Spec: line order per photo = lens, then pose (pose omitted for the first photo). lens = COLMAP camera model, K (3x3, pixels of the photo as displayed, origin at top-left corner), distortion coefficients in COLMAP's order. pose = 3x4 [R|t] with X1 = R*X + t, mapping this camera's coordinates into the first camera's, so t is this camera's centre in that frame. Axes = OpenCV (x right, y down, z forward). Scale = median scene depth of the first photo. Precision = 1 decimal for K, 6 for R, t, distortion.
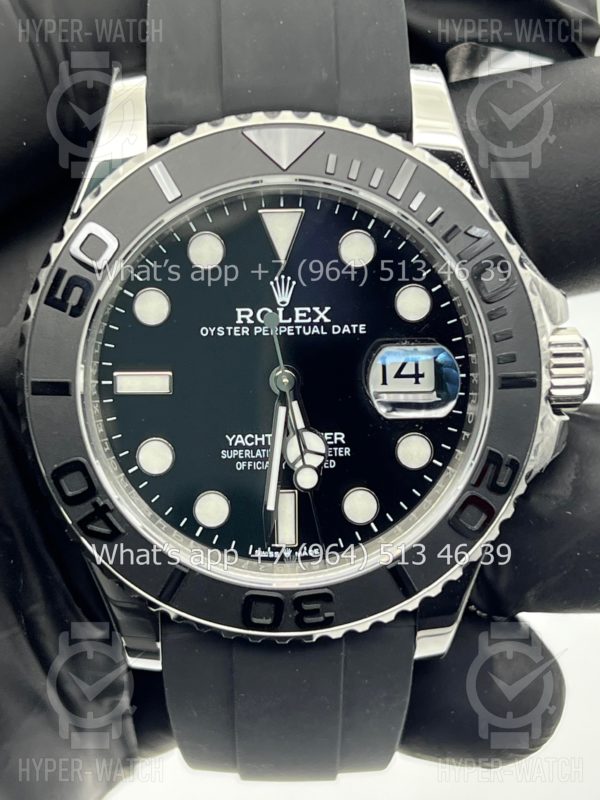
lens RADIAL K [[1849.8, 0, 301.5], [0, 1849.8, 398.9], [0, 0, 1]] dist [0.087459, 0.000000]
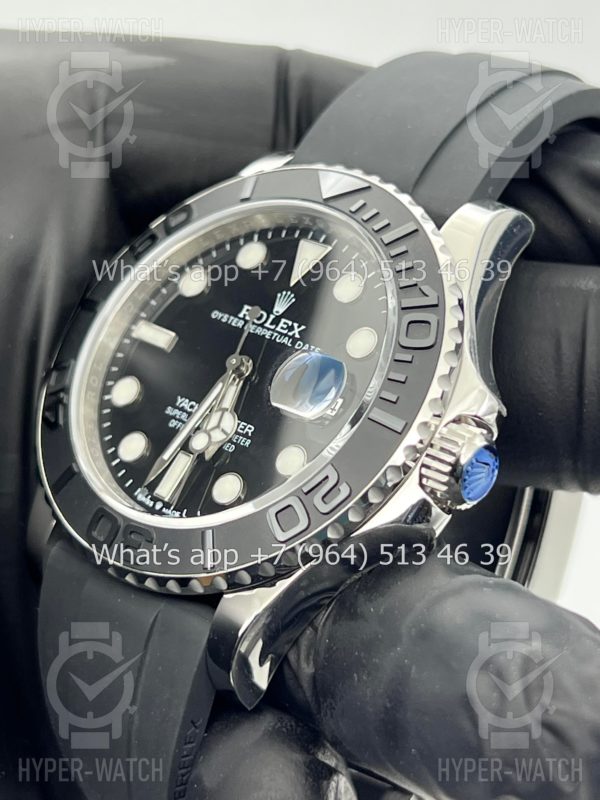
lens RADIAL K [[1849.8, 0, 303.7], [0, 1849.8, 394.8], [0, 0, 1]] dist [0.087459, 0.000000]
pose [[0.695737, 0.265162, -0.667562, 0.758871], [-0.571242, 0.767685, -0.290420, 0.301163], [0.435469, 0.583395, 0.685578, 0.269737]]
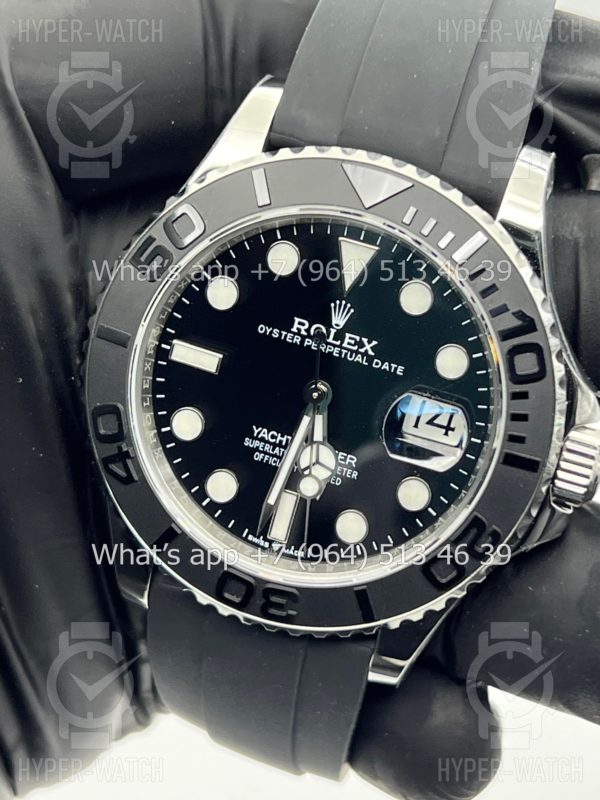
lens RADIAL K [[1849.8, 0, 305.3], [0, 1849.8, 400.5], [0, 0, 1]] dist [0.087459, 0.000000]
pose [[0.930786, 0.306020, -0.199976, 0.201989], [-0.303471, 0.951822, 0.044056, -0.051966], [0.203823, 0.019680, 0.978810, -0.060913]]
